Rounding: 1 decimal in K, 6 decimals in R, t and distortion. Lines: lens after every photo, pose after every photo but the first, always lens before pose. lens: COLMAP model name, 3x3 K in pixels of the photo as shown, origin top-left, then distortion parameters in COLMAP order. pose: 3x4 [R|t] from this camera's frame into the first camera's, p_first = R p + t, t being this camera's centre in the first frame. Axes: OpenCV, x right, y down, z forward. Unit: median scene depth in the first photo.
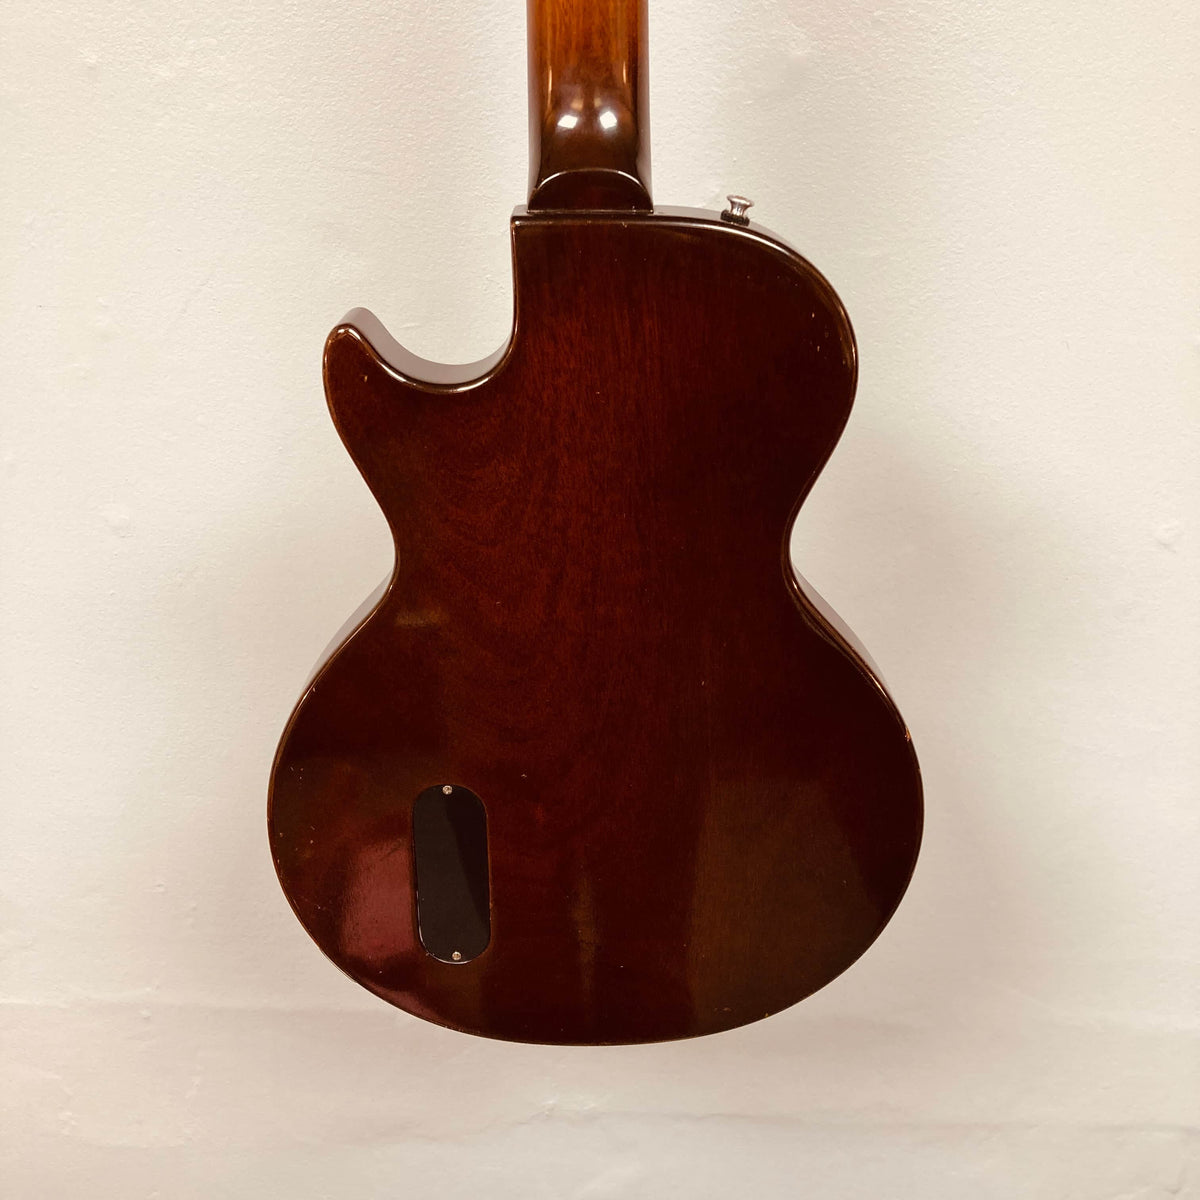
lens RADIAL K [[1250.2, 0, 608.5], [0, 1250.2, 575.7], [0, 0, 1]] dist [0.011299, 0.001838]
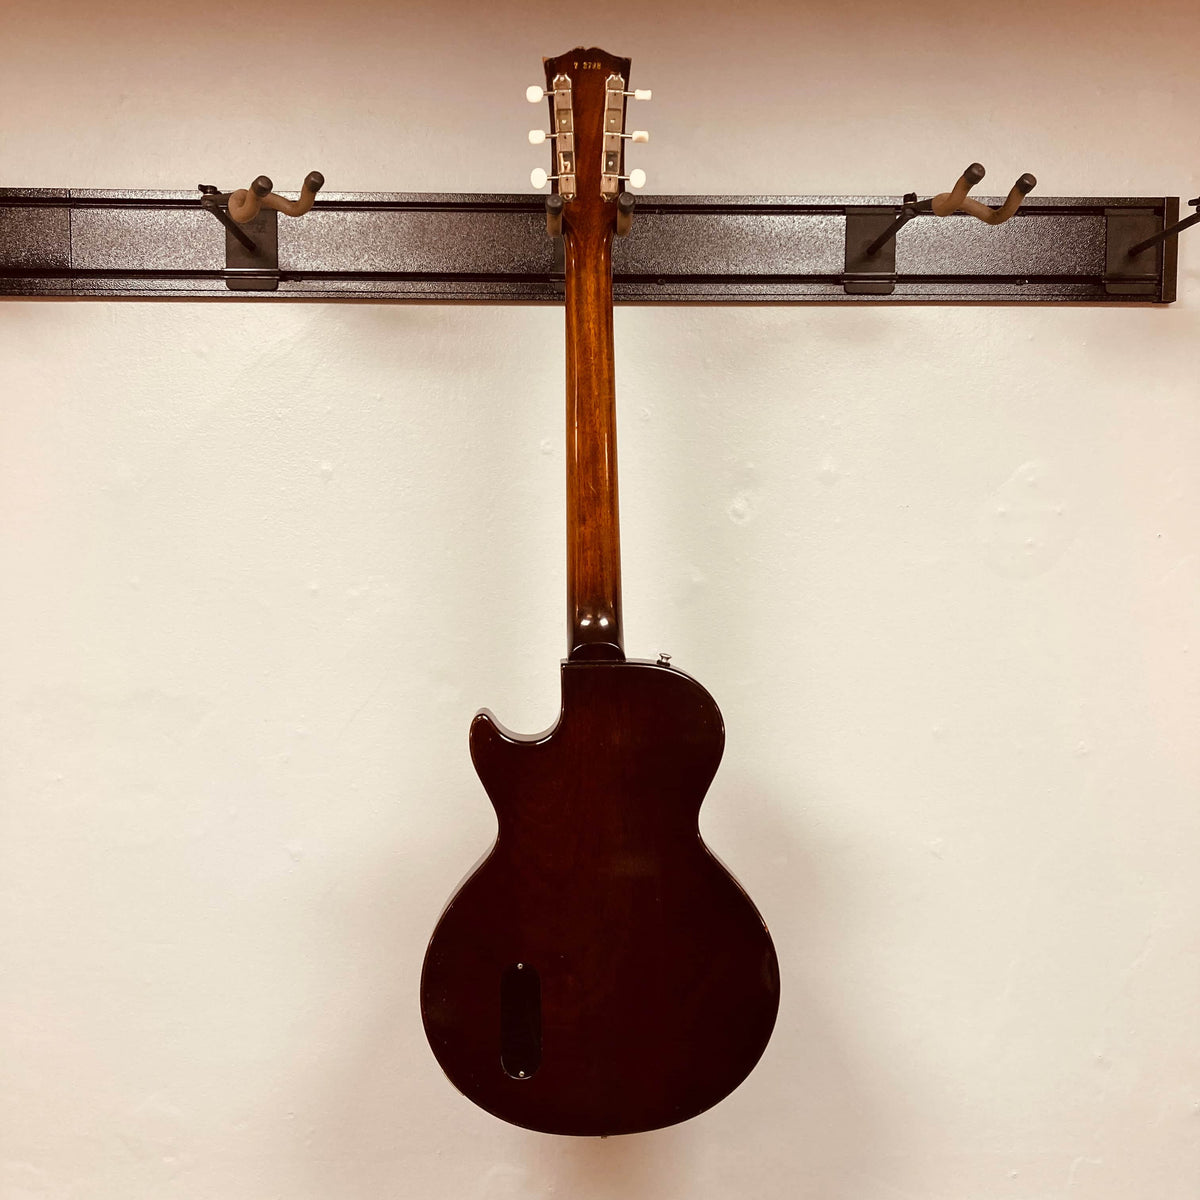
lens RADIAL K [[1206.3, 0, 600.0], [0, 1206.3, 579.3], [0, 0, 1]] dist [0.018528, -0.012779]
pose [[0.999447, -0.008193, 0.032214, -0.074135], [0.018956, 0.936592, -0.349909, 0.303339], [-0.027305, 0.350327, 0.936229, -0.992193]]
